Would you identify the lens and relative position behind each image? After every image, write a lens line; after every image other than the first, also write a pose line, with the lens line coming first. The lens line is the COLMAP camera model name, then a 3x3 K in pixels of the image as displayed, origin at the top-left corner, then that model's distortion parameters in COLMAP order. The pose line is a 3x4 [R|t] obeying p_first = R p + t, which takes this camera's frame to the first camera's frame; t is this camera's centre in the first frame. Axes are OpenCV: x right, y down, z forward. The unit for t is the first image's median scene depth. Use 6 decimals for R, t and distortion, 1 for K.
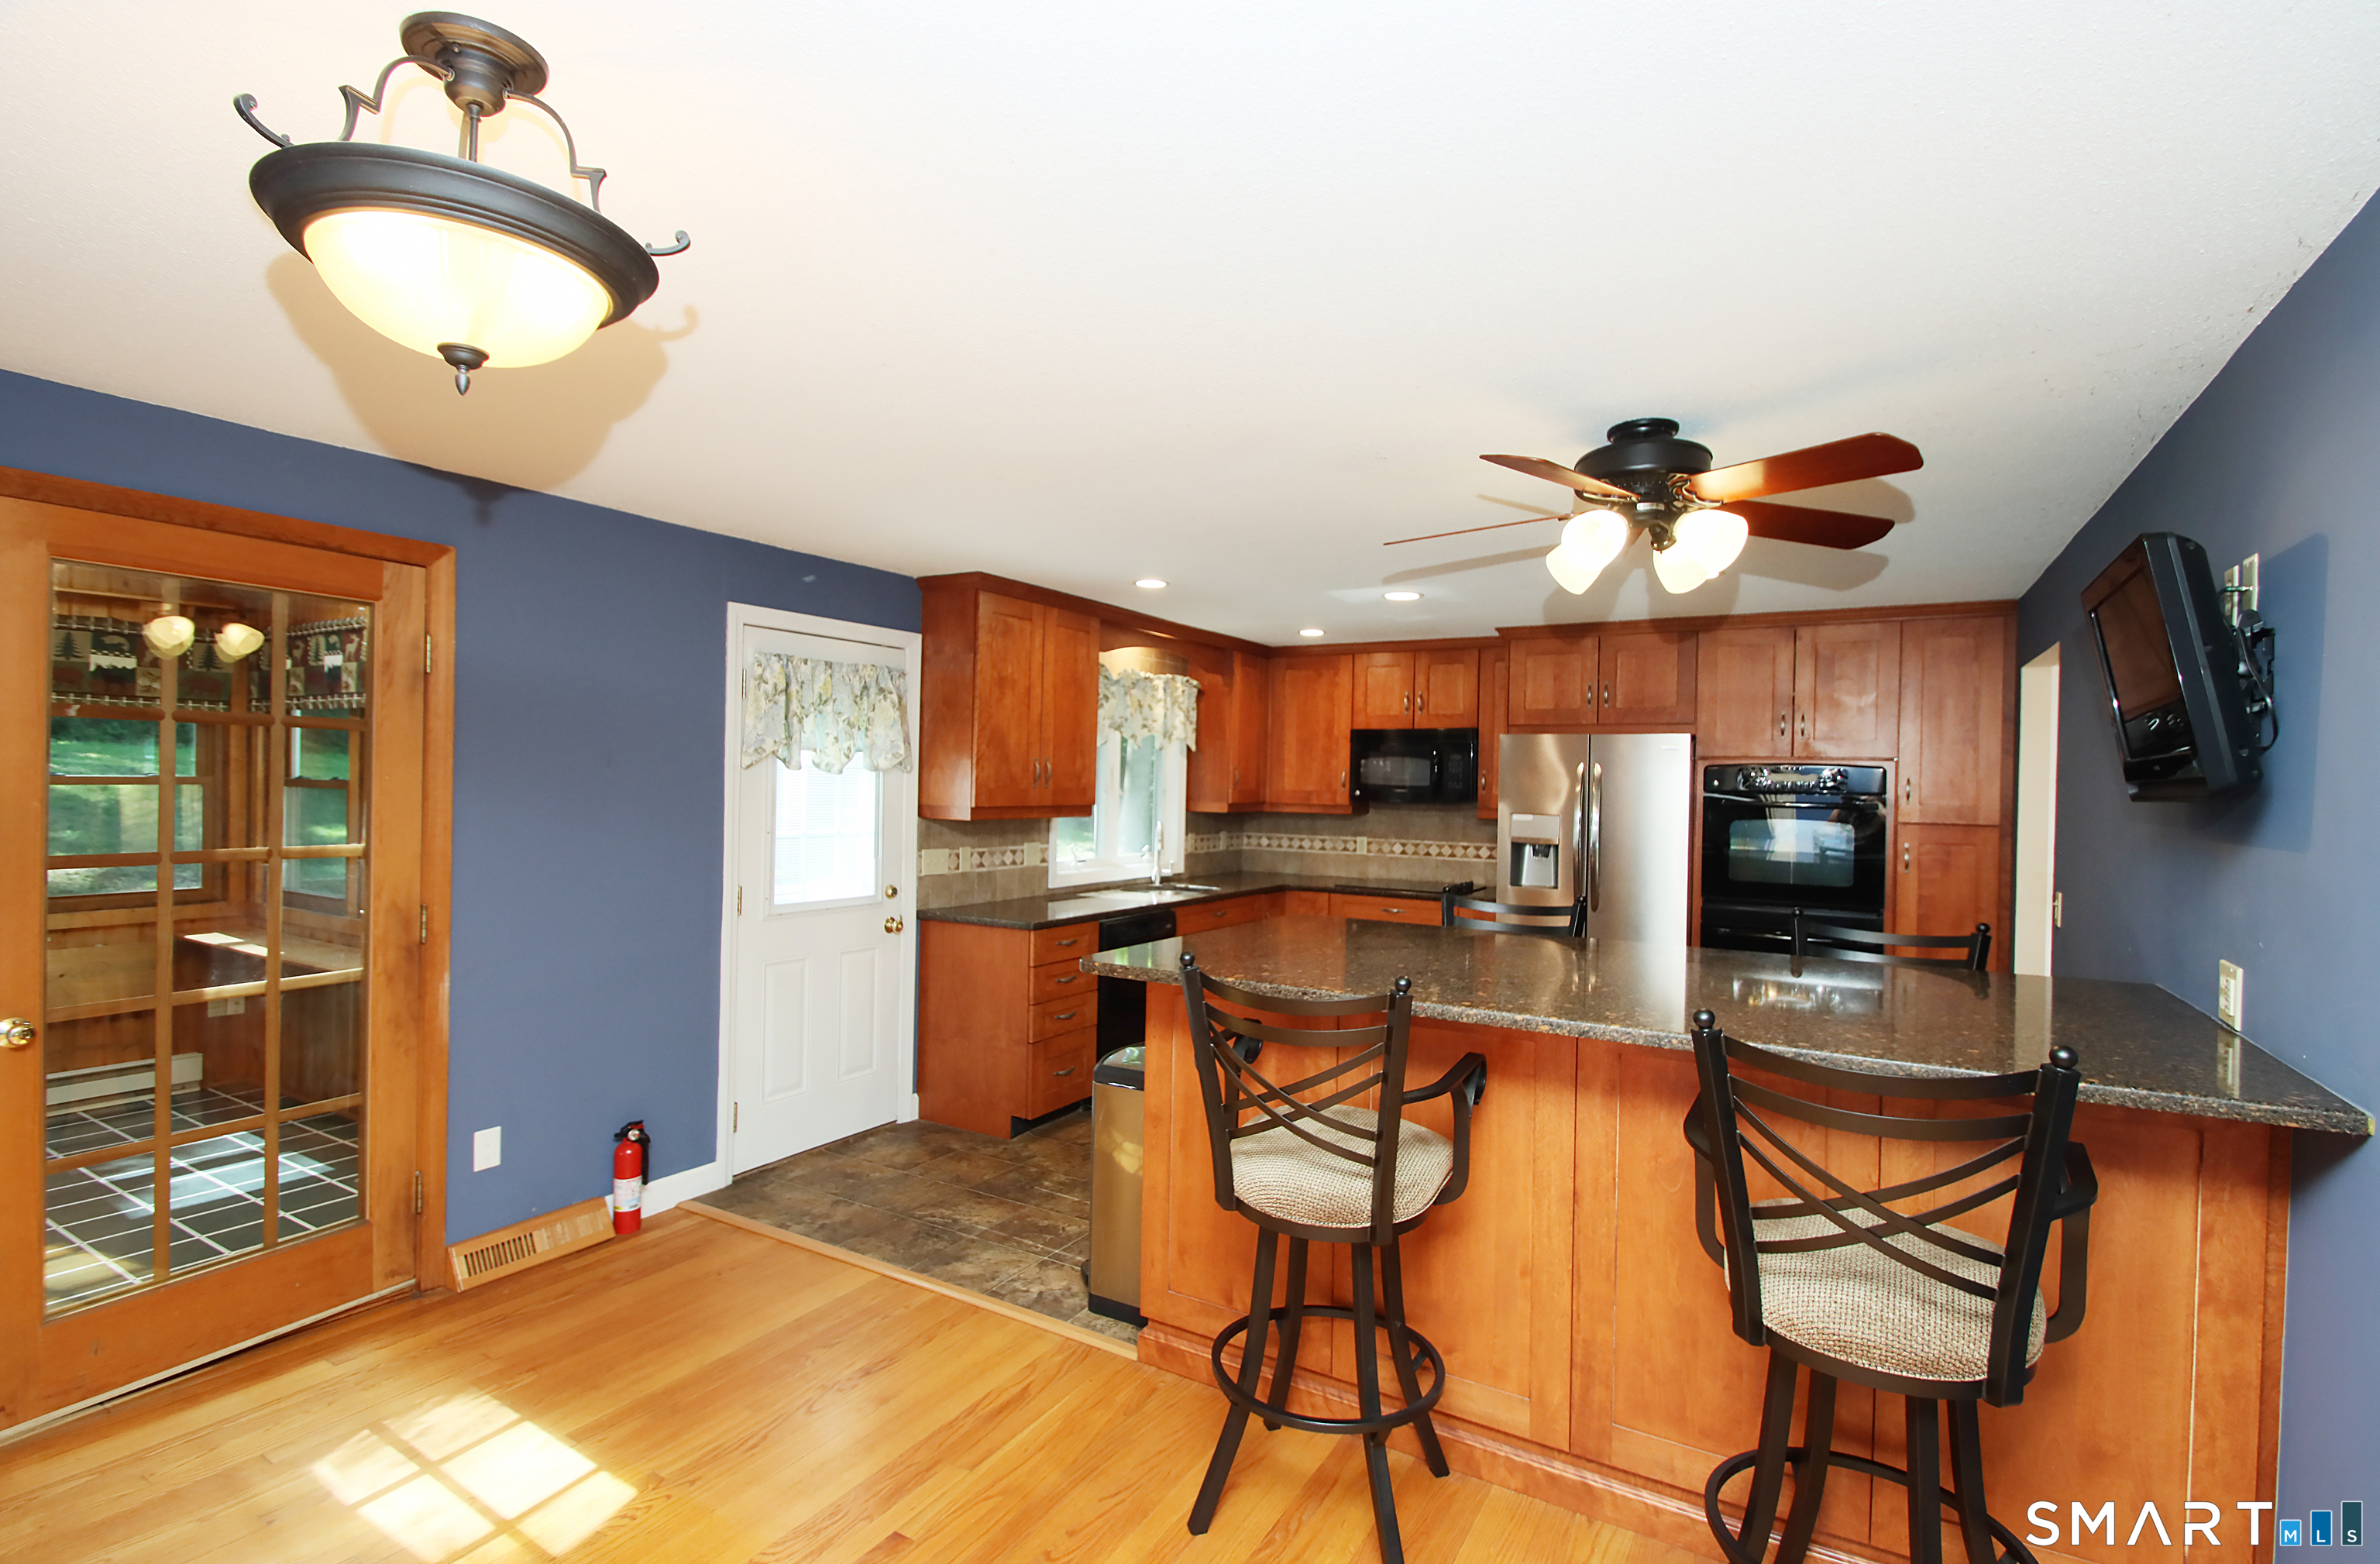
lens RADIAL K [[1099.0, 0, 1192.0], [0, 1099.0, 802.2], [0, 0, 1]] dist [0.001076, -0.006628]
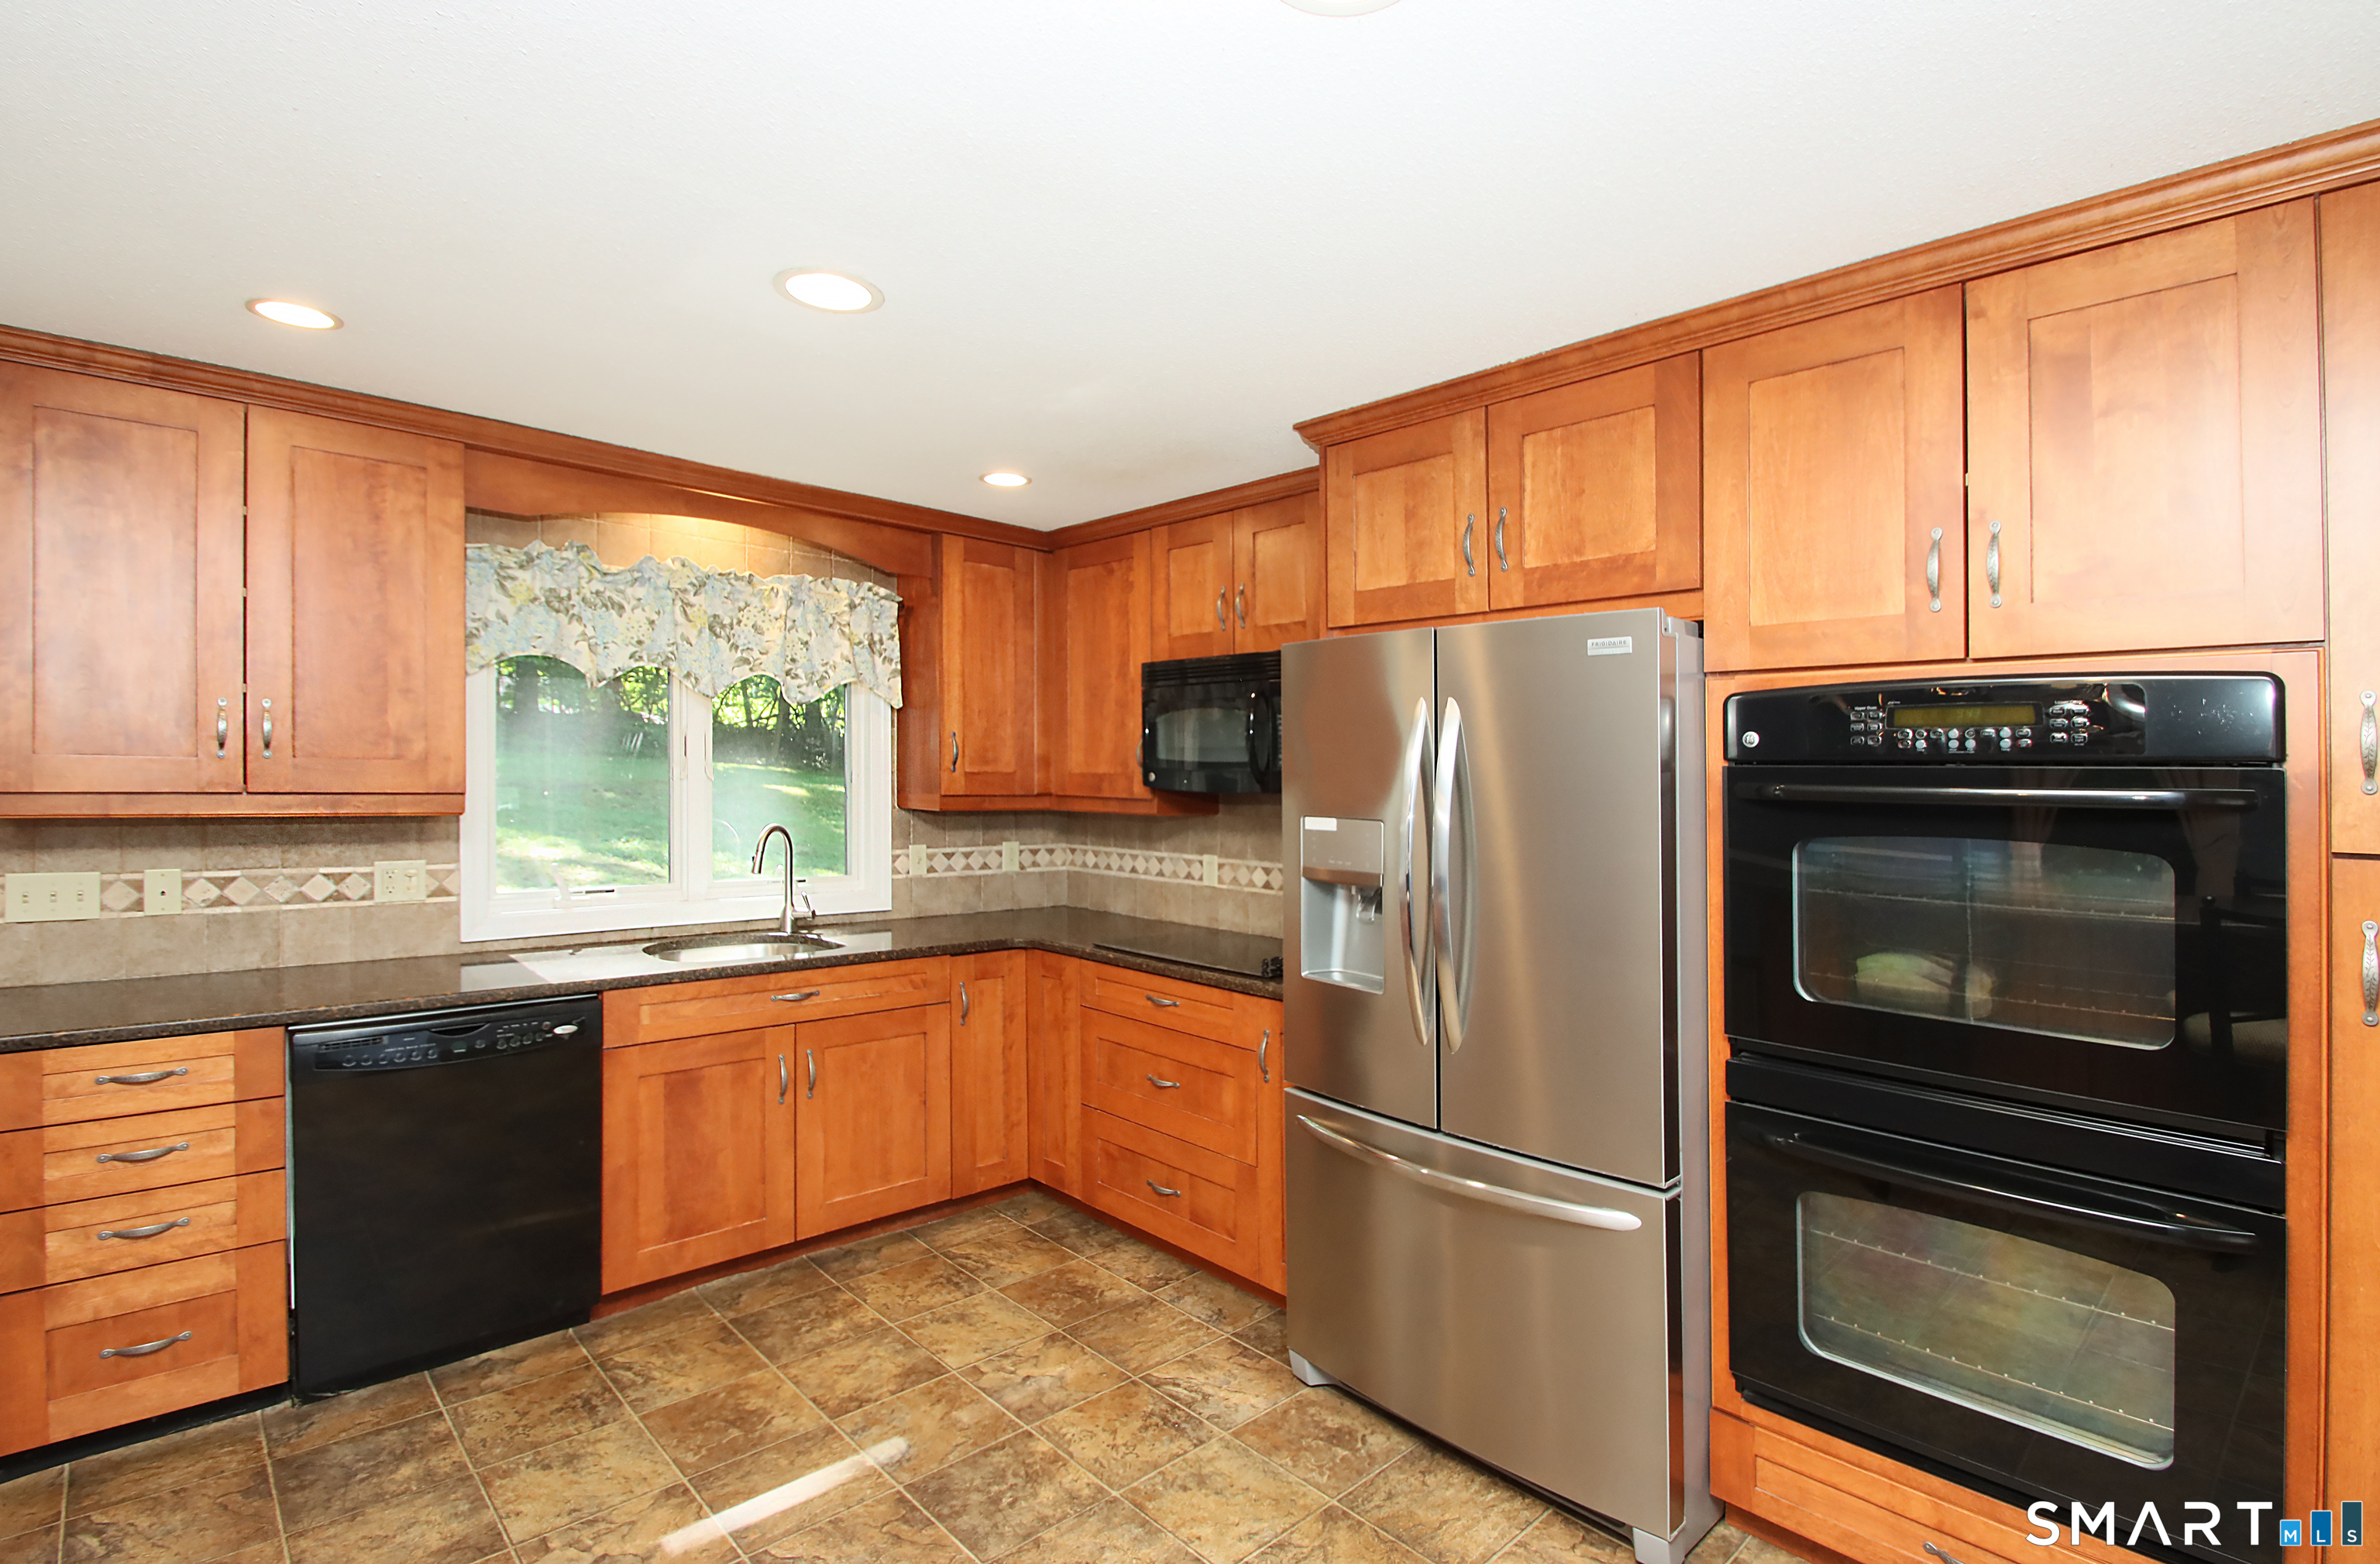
lens RADIAL K [[1099.0, 0, 1179.2], [0, 1099.0, 766.3], [0, 0, 1]] dist [0.001076, -0.006628]
pose [[0.959182, -0.005785, -0.282729, 0.390104], [-0.004002, 0.999413, -0.034023, 0.006322], [0.282760, 0.033766, 0.958596, 0.573186]]
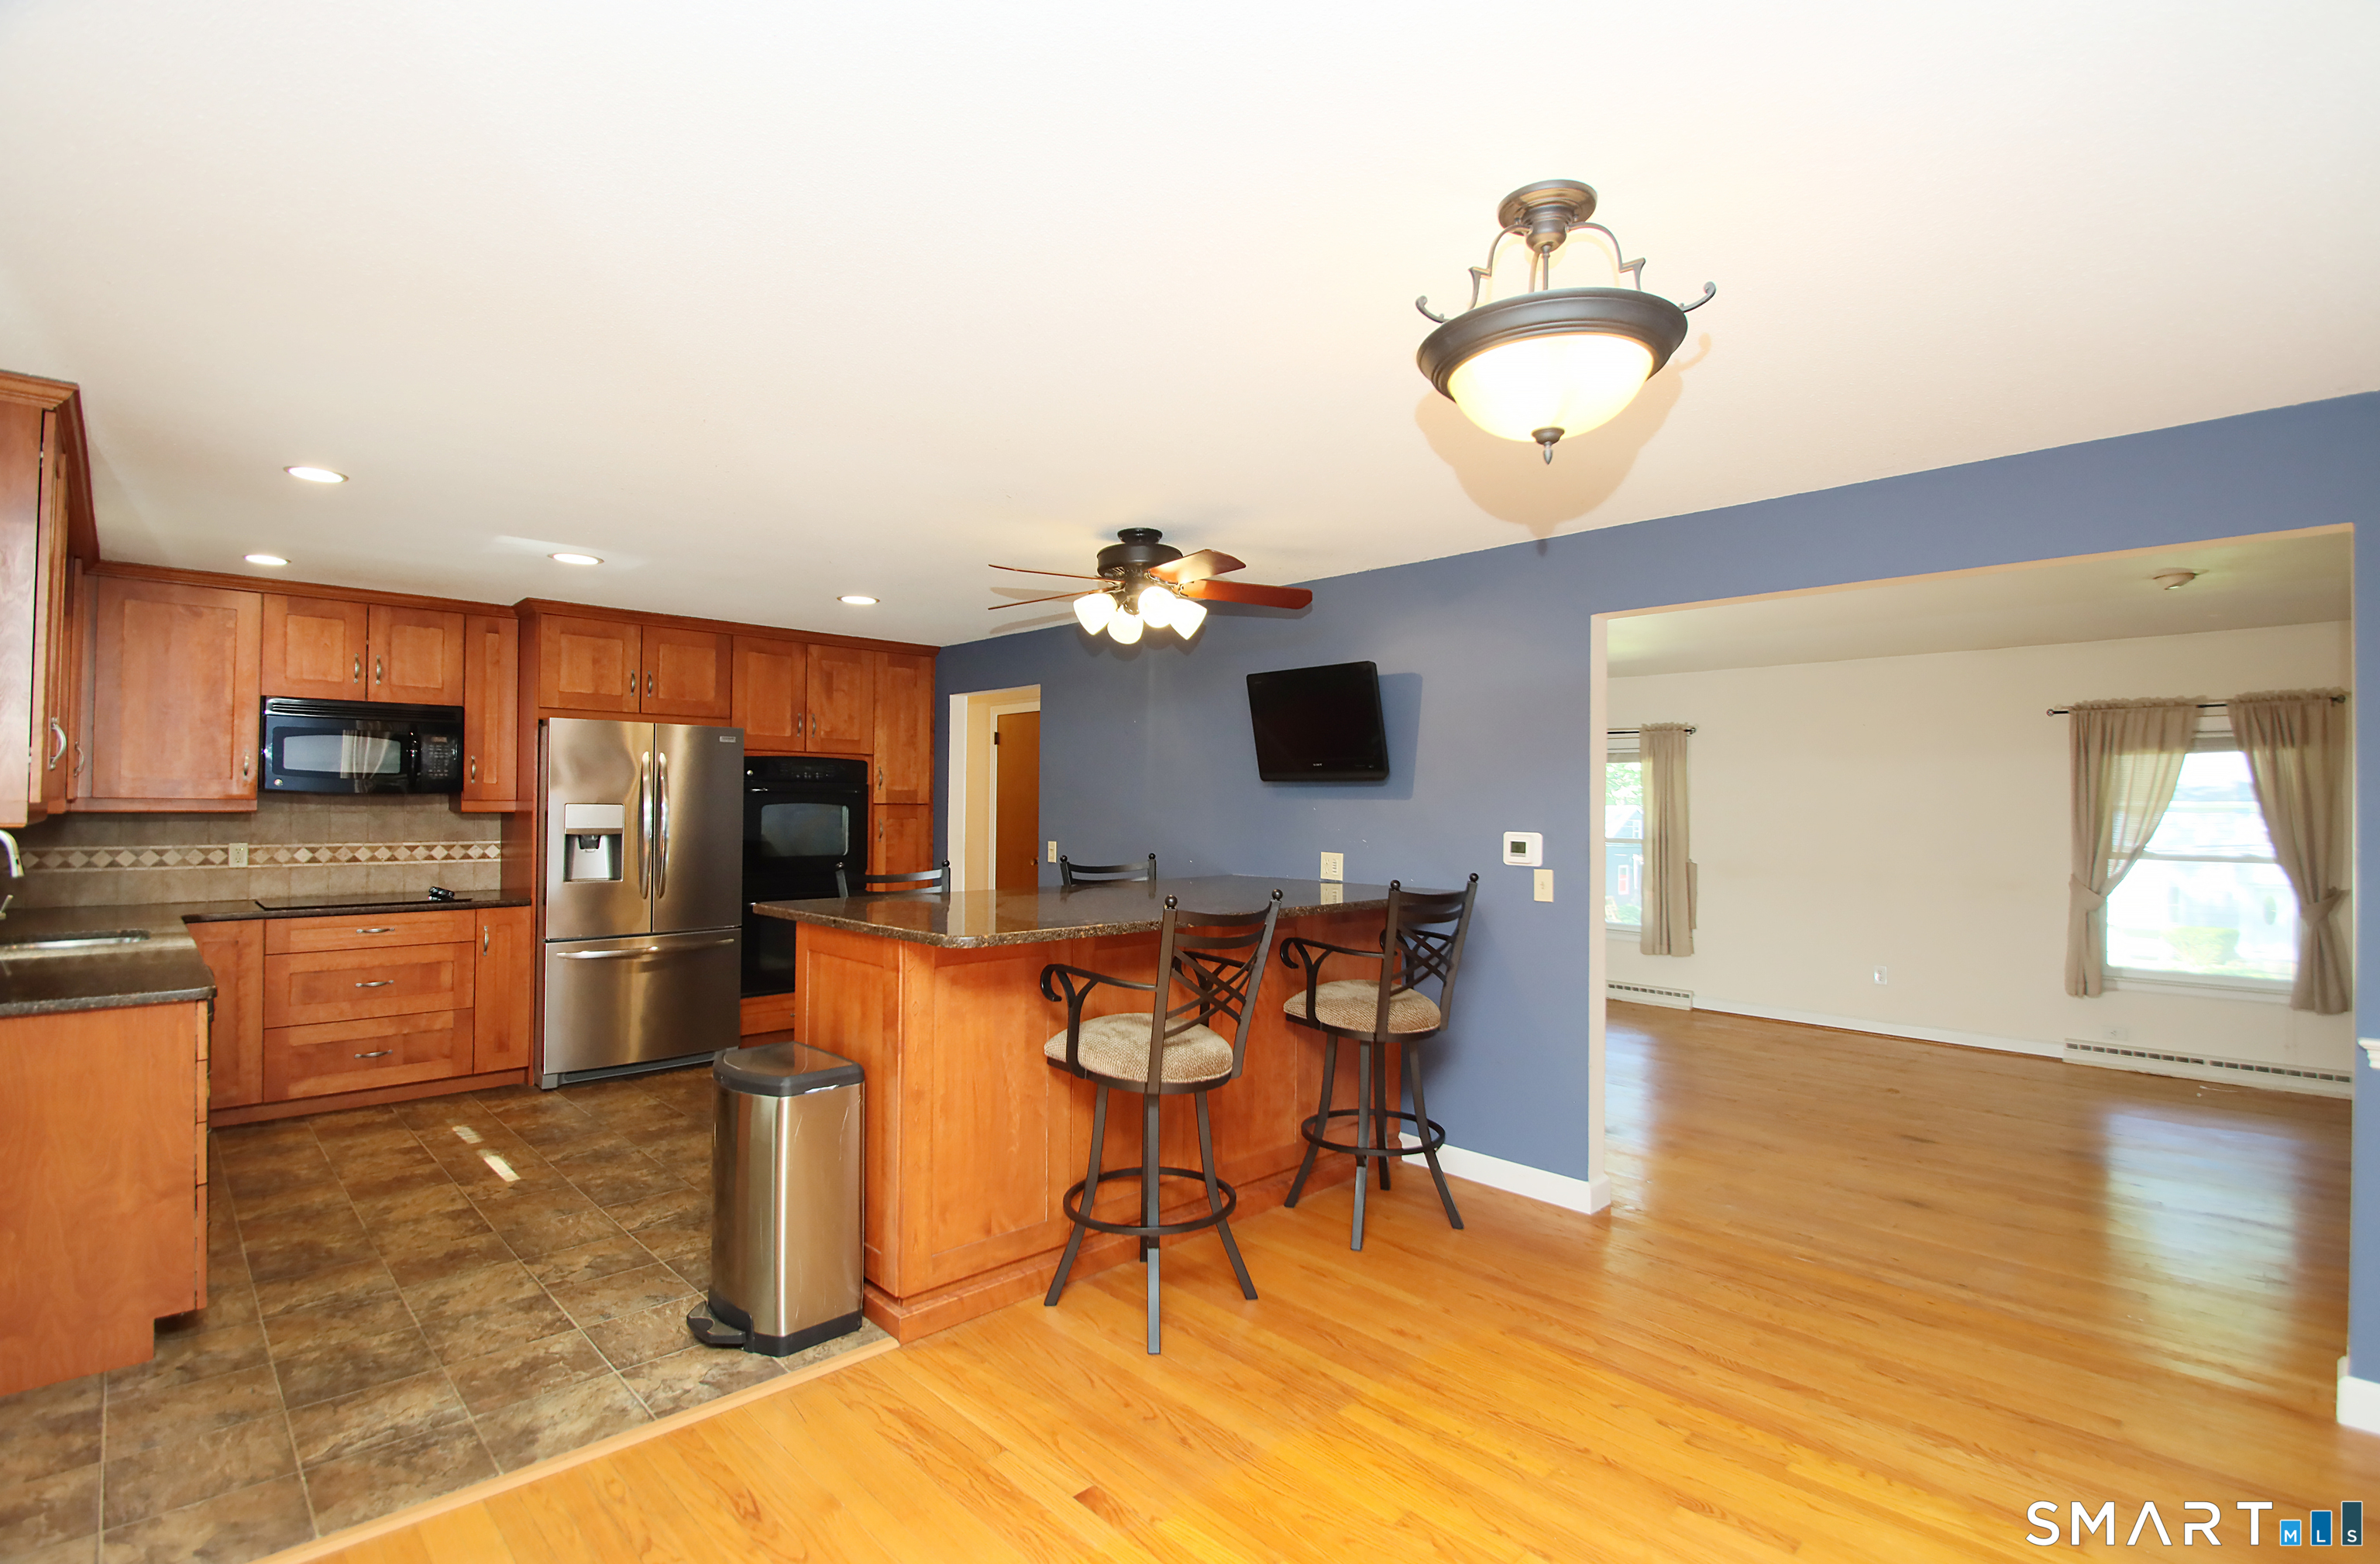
lens RADIAL K [[1099.0, 0, 1200.8], [0, 1099.0, 793.9], [0, 0, 1]] dist [0.001076, -0.006628]
pose [[0.272605, -0.011001, 0.962063, -0.478420], [0.015731, 0.999852, 0.006975, 0.004885], [-0.961997, 0.013233, 0.272738, 0.241868]]
